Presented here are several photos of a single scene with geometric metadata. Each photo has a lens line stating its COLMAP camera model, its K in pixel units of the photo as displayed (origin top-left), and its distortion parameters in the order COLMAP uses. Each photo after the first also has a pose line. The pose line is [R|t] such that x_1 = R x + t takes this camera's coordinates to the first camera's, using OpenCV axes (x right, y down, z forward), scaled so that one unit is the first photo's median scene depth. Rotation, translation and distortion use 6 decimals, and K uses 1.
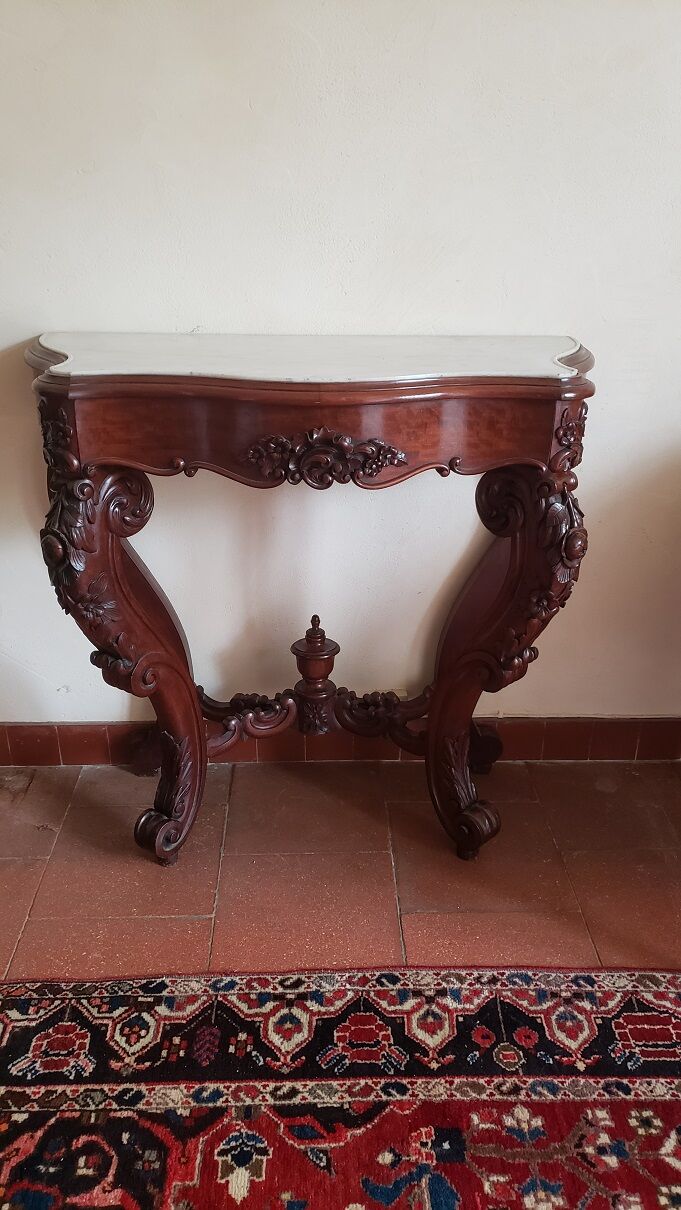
lens RADIAL K [[929.7, 0, 344.5], [0, 929.7, 605.5], [0, 0, 1]] dist [-0.001016, 0.014158]
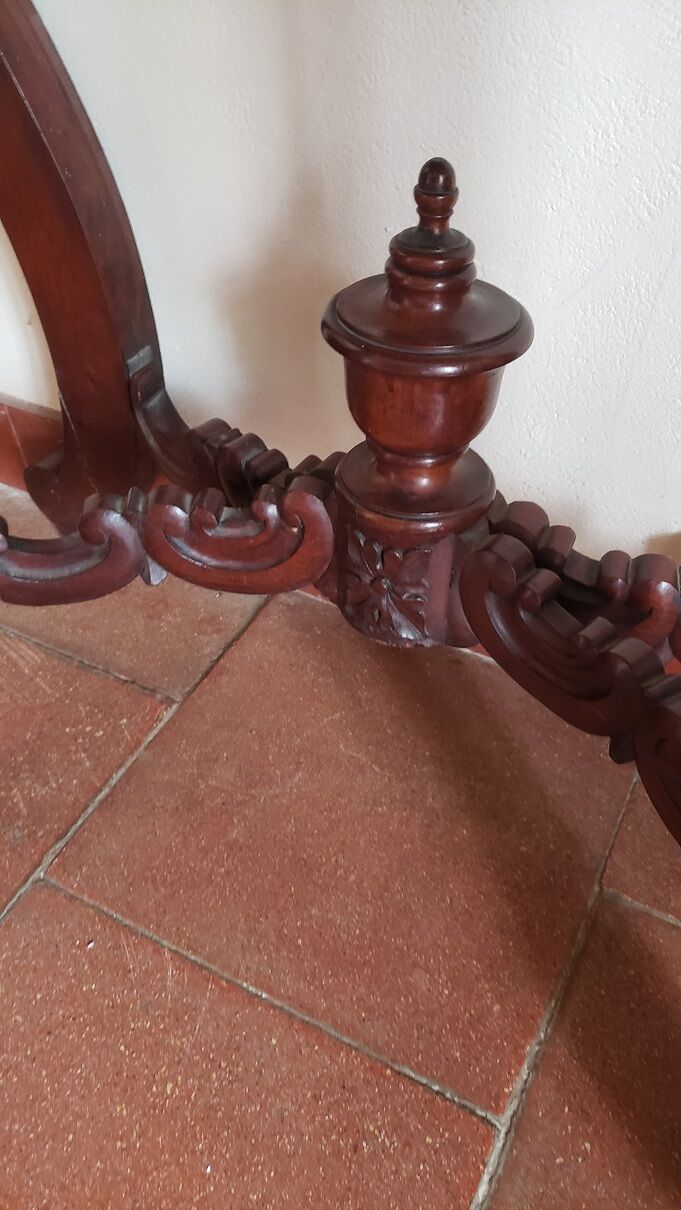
lens RADIAL K [[929.7, 0, 359.4], [0, 929.7, 590.9], [0, 0, 1]] dist [-0.001016, 0.014158]
pose [[0.867131, 0.327922, -0.374902, 0.080795], [-0.181900, 0.909195, 0.374536, 0.029847], [0.463677, -0.256577, 0.848040, 0.978322]]
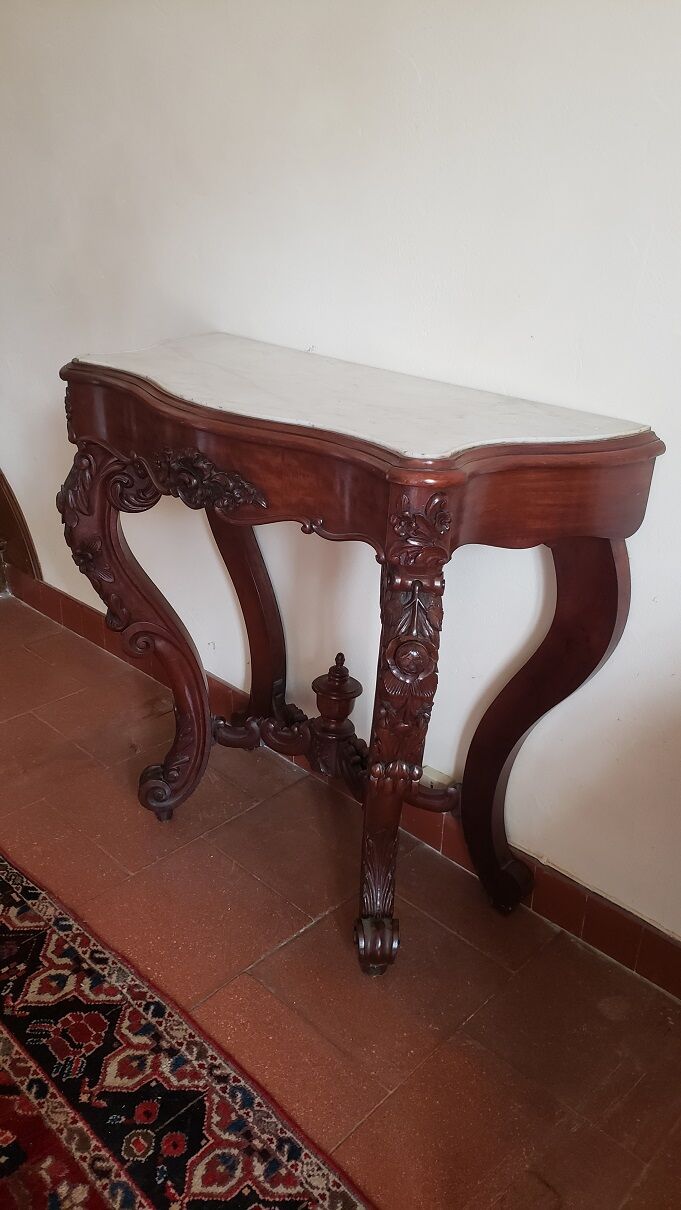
lens RADIAL K [[929.7, 0, 373.7], [0, 929.7, 582.9], [0, 0, 1]] dist [-0.001016, 0.014158]
pose [[0.713429, 0.296055, -0.635115, 0.728536], [-0.325007, 0.942781, 0.074389, -0.175786], [0.620798, 0.153346, 0.768827, 0.333592]]
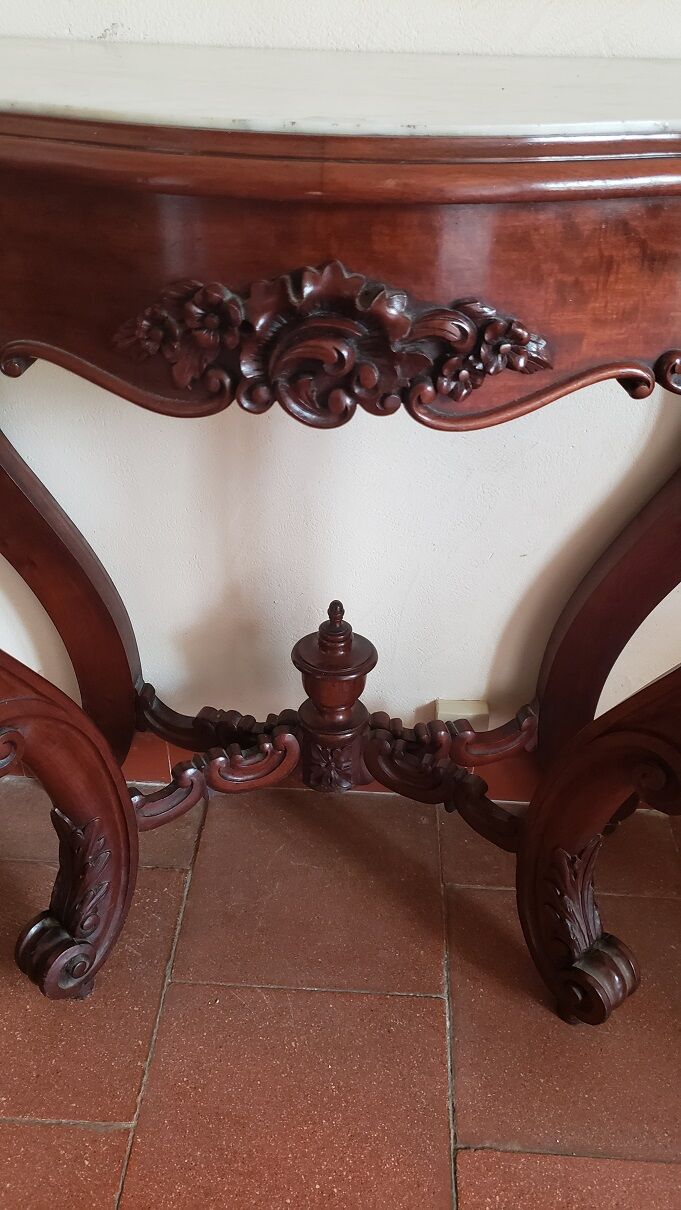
lens RADIAL K [[929.7, 0, 340.9], [0, 929.7, 588.1], [0, 0, 1]] dist [-0.001016, 0.014158]
pose [[0.996120, 0.055372, -0.068402, 0.011469], [-0.042796, 0.983942, 0.173284, -0.117565], [0.076899, -0.169685, 0.982494, 0.560760]]
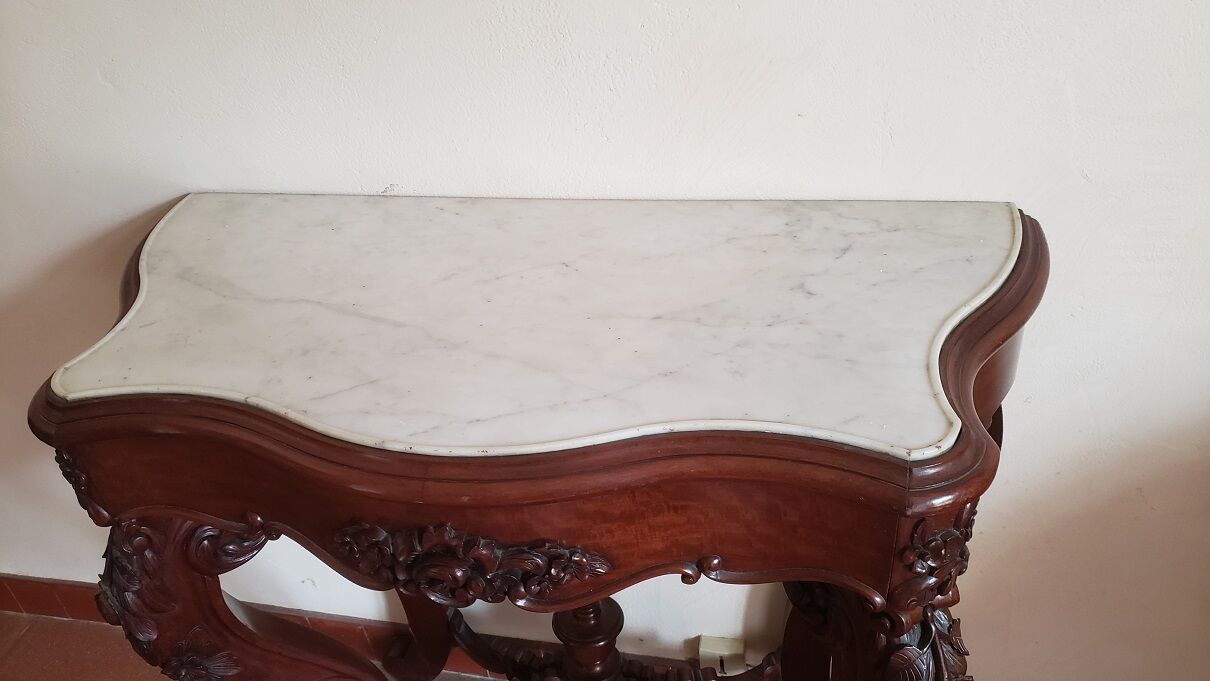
lens RADIAL K [[929.7, 0, 599.0], [0, 929.7, 329.5], [0, 0, 1]] dist [-0.001016, 0.014158]
pose [[0.961649, 0.069338, -0.265374, 0.184985], [-0.021692, 0.983715, 0.178422, -0.369602], [0.273424, -0.165822, 0.947493, 0.475430]]
